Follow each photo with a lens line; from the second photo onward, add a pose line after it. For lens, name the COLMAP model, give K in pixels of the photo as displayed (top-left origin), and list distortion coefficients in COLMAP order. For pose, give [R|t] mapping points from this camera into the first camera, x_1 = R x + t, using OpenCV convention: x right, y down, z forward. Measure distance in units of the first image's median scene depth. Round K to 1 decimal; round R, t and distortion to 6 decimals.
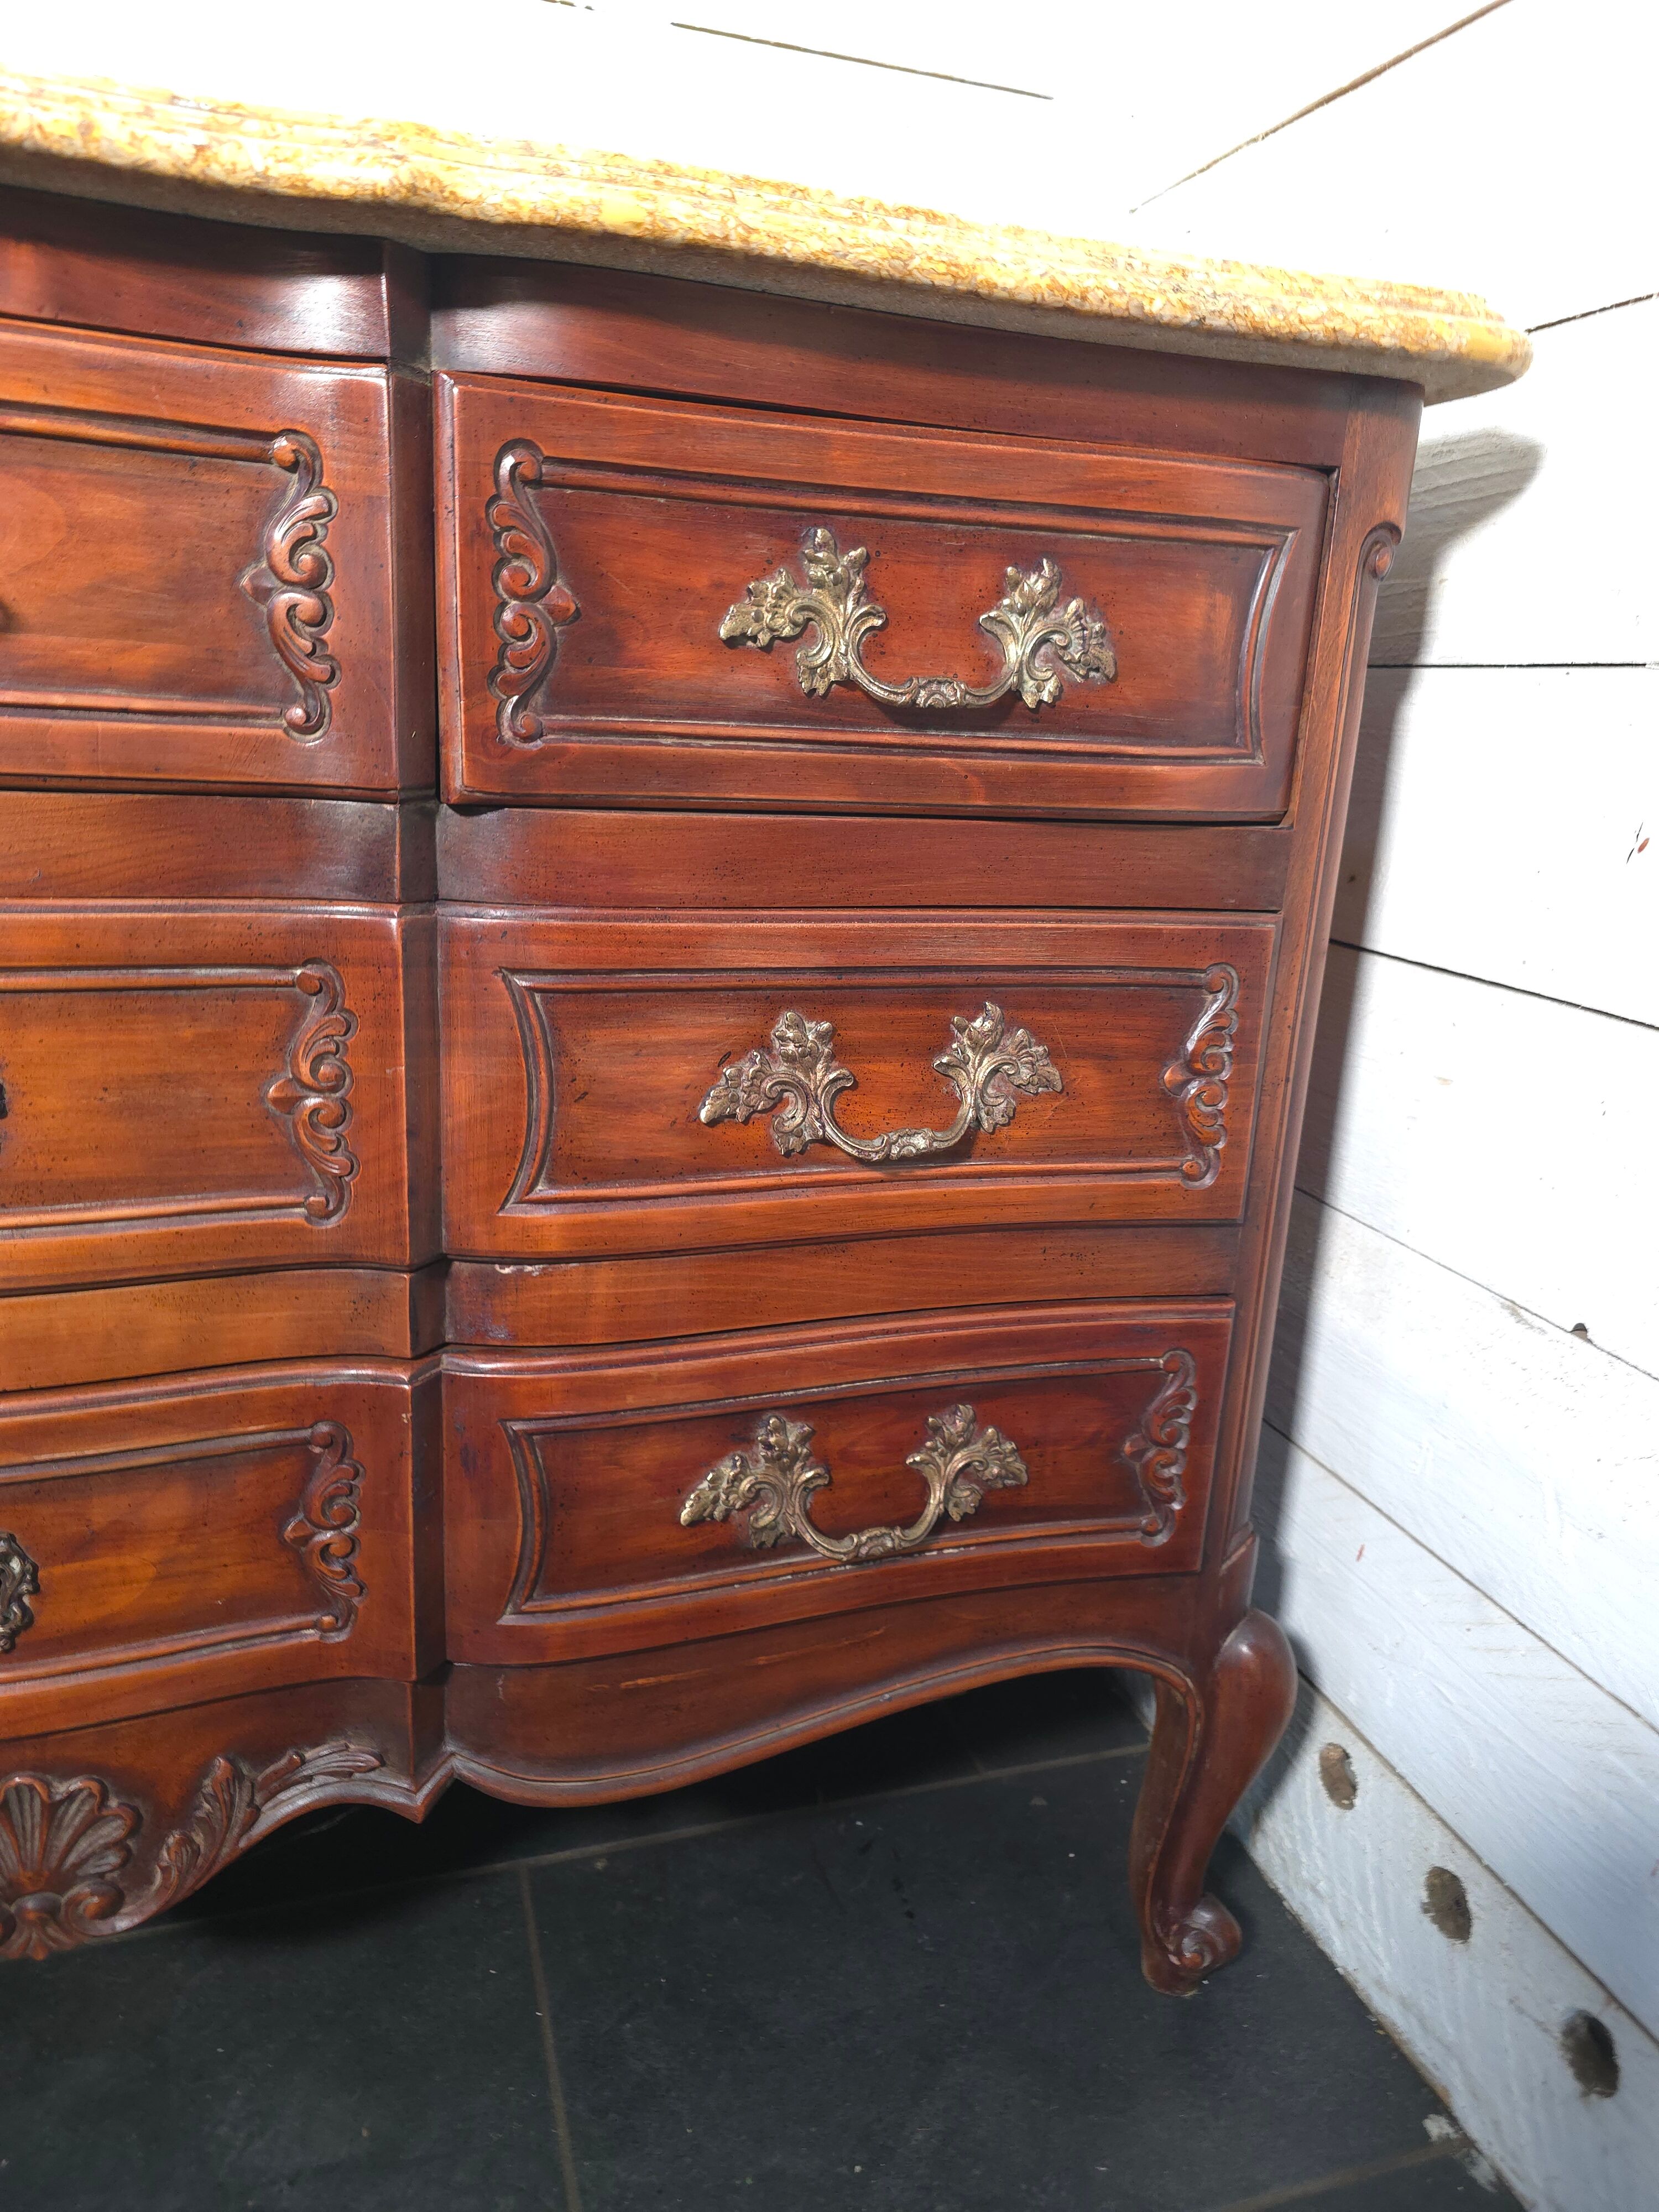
lens RADIAL K [[1498.4, 0, 829.5], [0, 1498.4, 1106.0], [0, 0, 1]] dist [0.043383, -0.041037]
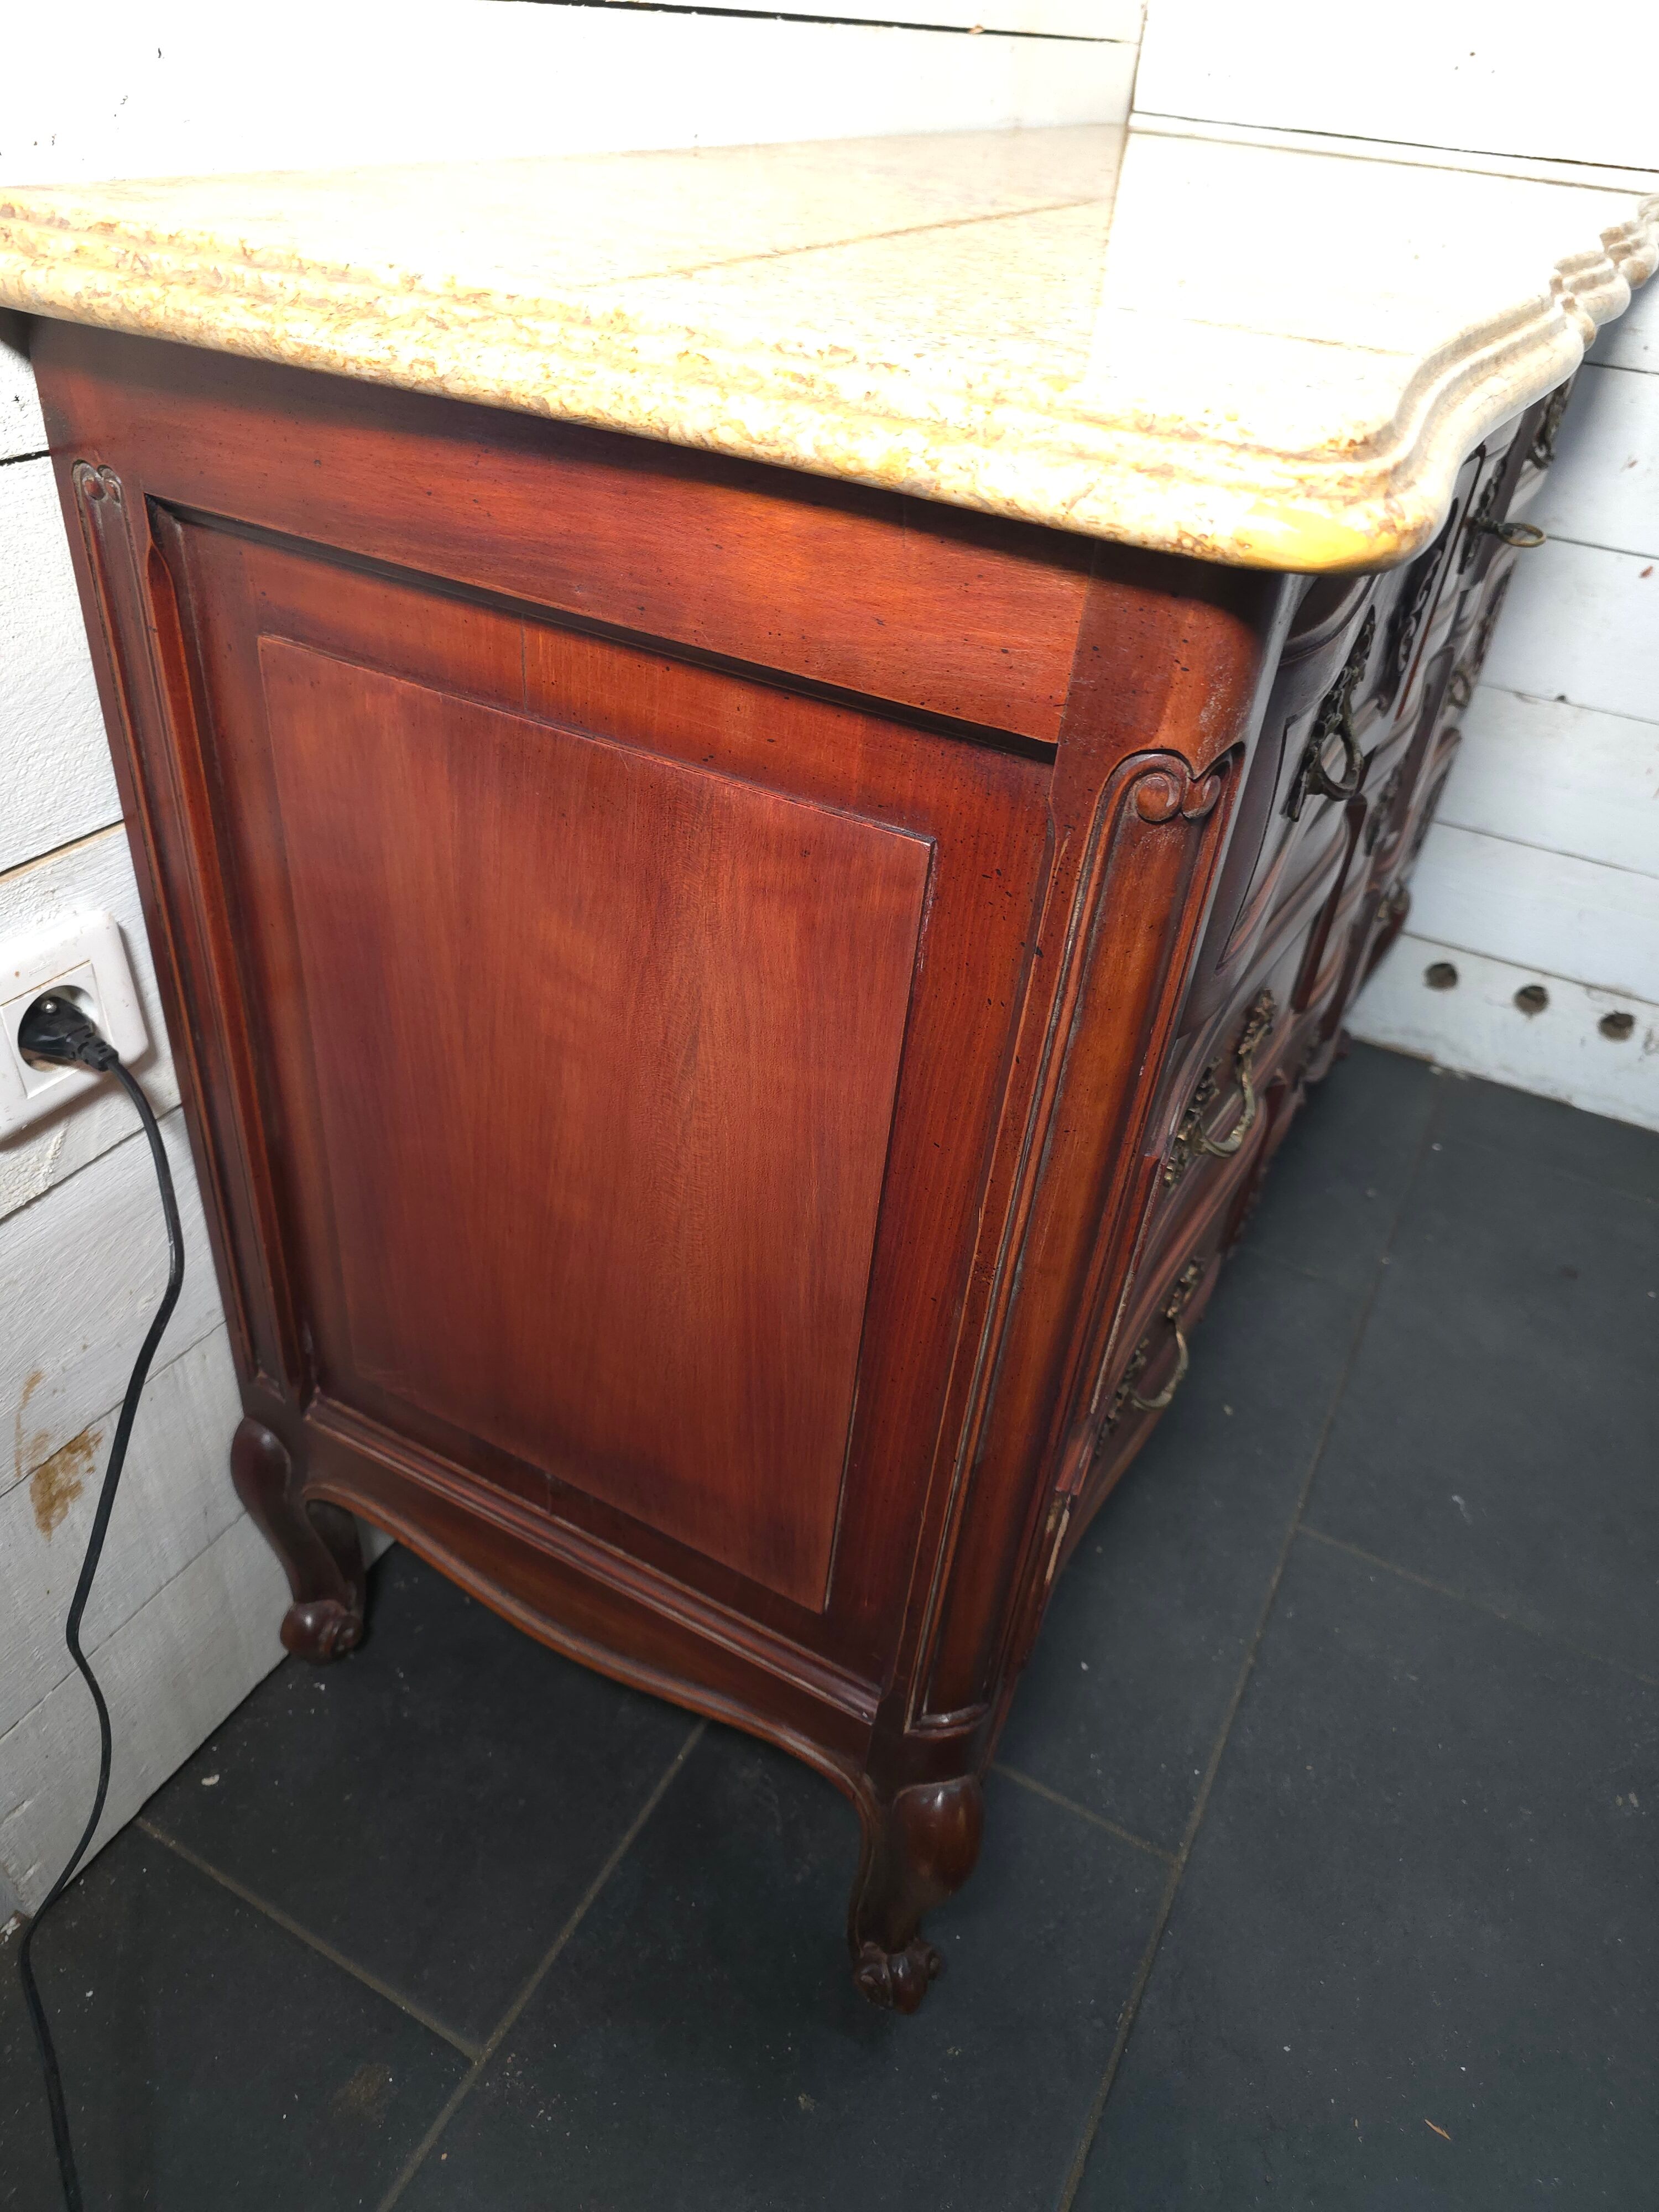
lens RADIAL K [[1486.5, 0, 806.7], [0, 1486.5, 1103.5], [0, 0, 1]] dist [0.042712, -0.035484]
pose [[0.722285, -0.413094, 0.554669, -1.913037], [0.151408, 0.877008, 0.455995, -0.542839], [-0.674819, -0.245377, 0.695996, 0.097369]]
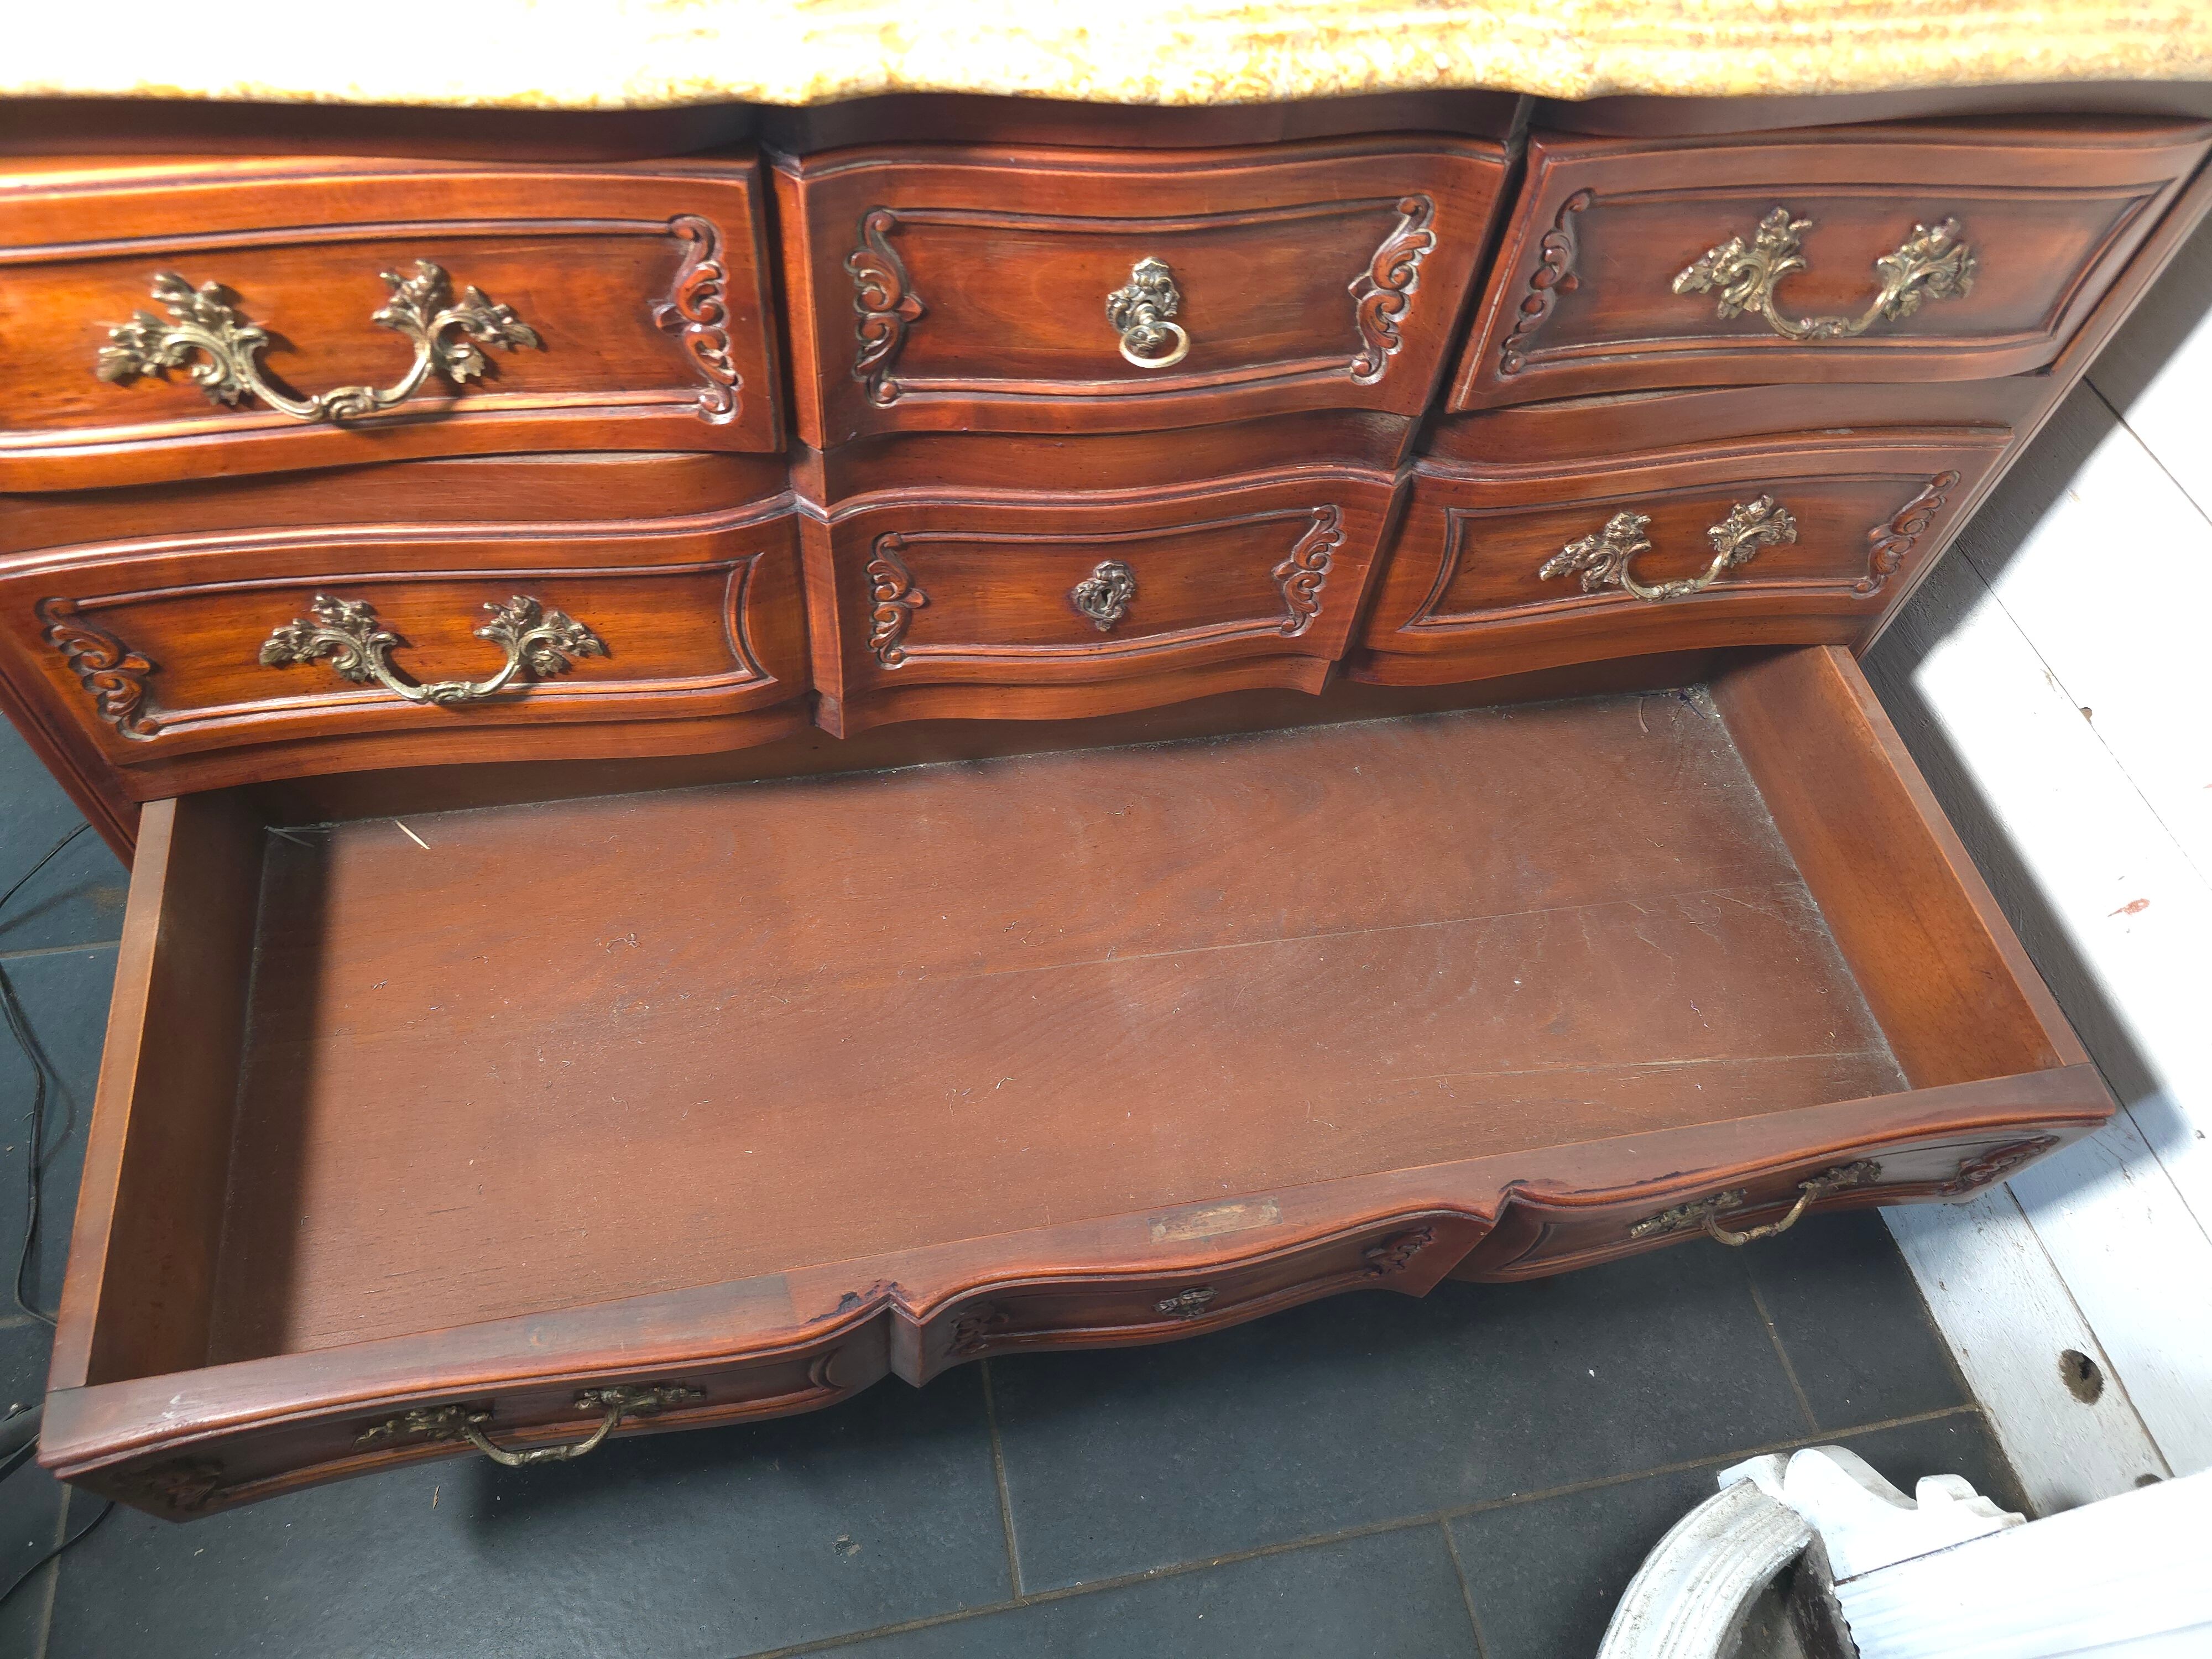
lens RADIAL K [[1480.4, 0, 1106.0], [0, 1480.4, 829.5], [0, 0, 1]] dist [0.020639, -0.013936]
pose [[0.993107, 0.113926, -0.027549, -0.434789], [-0.071124, 0.772568, 0.630936, -0.670963], [0.093163, -0.624627, 0.775346, -0.303189]]
